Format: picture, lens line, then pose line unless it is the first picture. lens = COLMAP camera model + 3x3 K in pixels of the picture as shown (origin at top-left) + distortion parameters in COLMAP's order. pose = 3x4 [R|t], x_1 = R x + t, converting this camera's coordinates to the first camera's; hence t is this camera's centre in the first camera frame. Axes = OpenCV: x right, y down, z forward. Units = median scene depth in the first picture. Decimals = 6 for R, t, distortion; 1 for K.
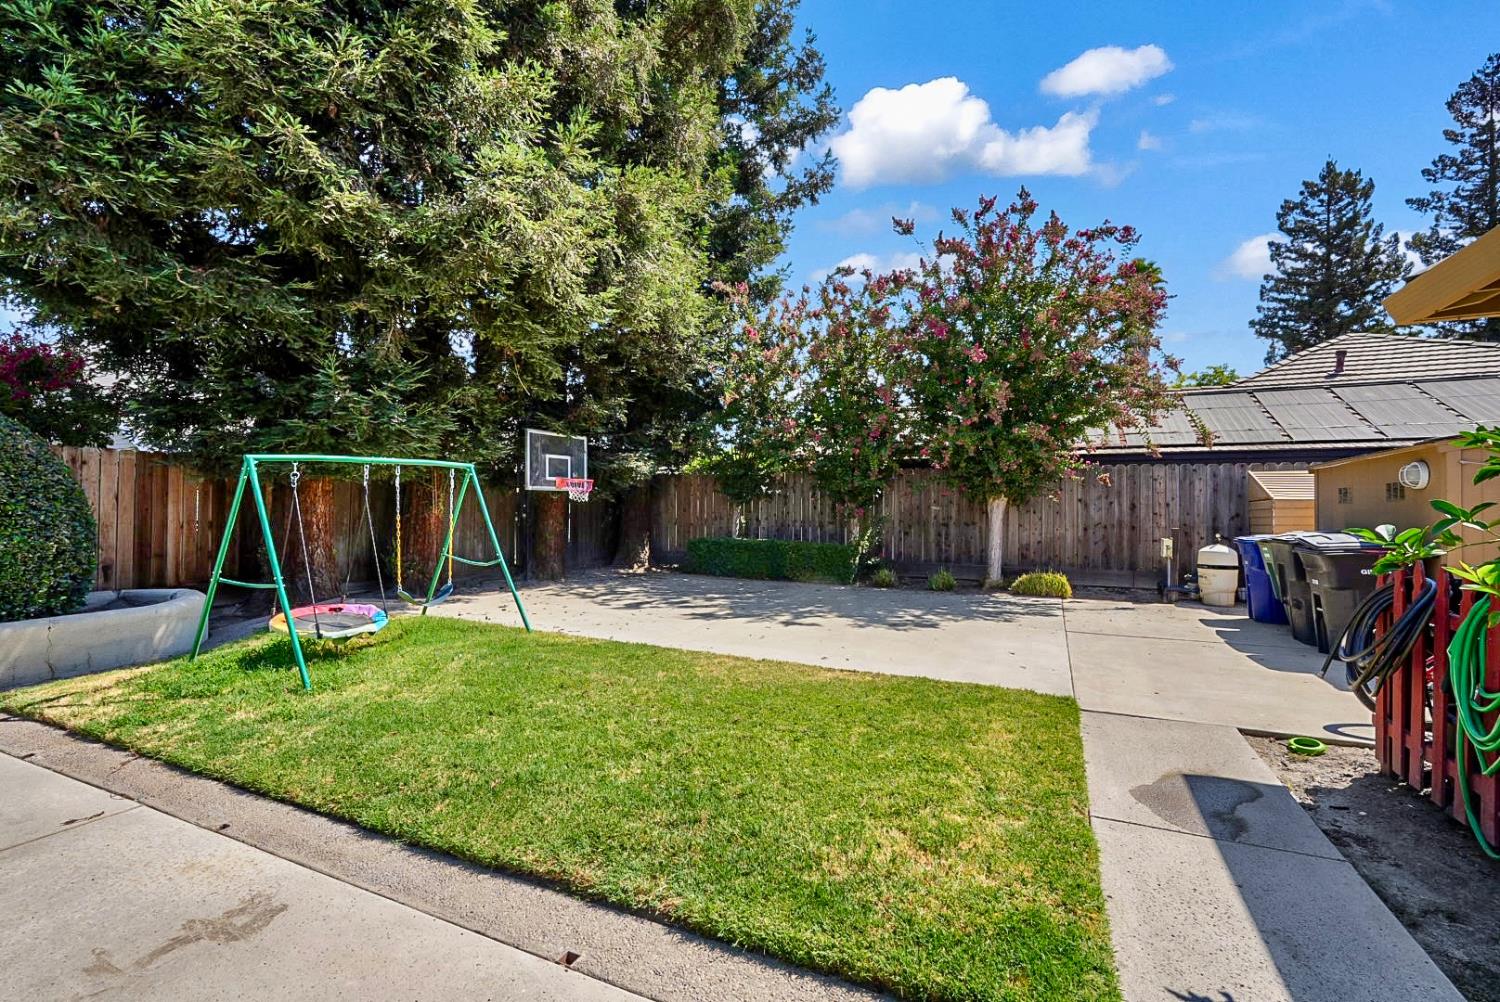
lens RADIAL K [[658.5, 0, 741.1], [0, 658.5, 501.4], [0, 0, 1]] dist [-0.001459, 0.002731]
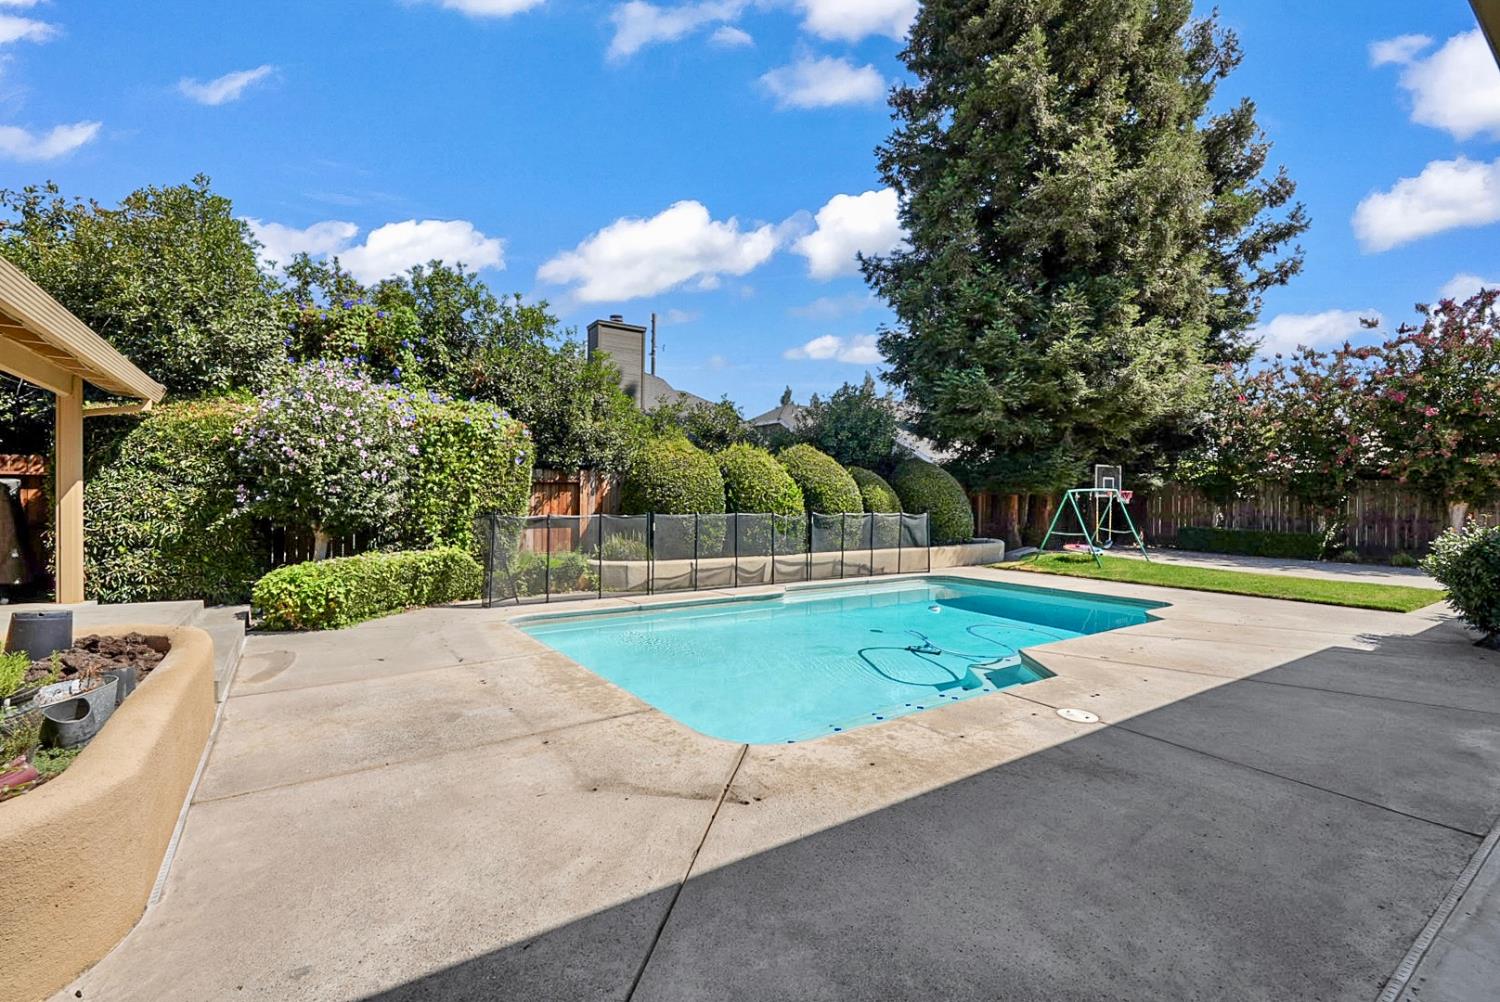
lens RADIAL K [[658.5, 0, 750.9], [0, 658.5, 500.0], [0, 0, 1]] dist [-0.001459, 0.002731]
pose [[0.869356, 0.007990, -0.494121, -0.196149], [-0.003467, 0.999943, 0.010069, -0.018311], [0.494174, -0.007041, 0.869335, -0.847298]]
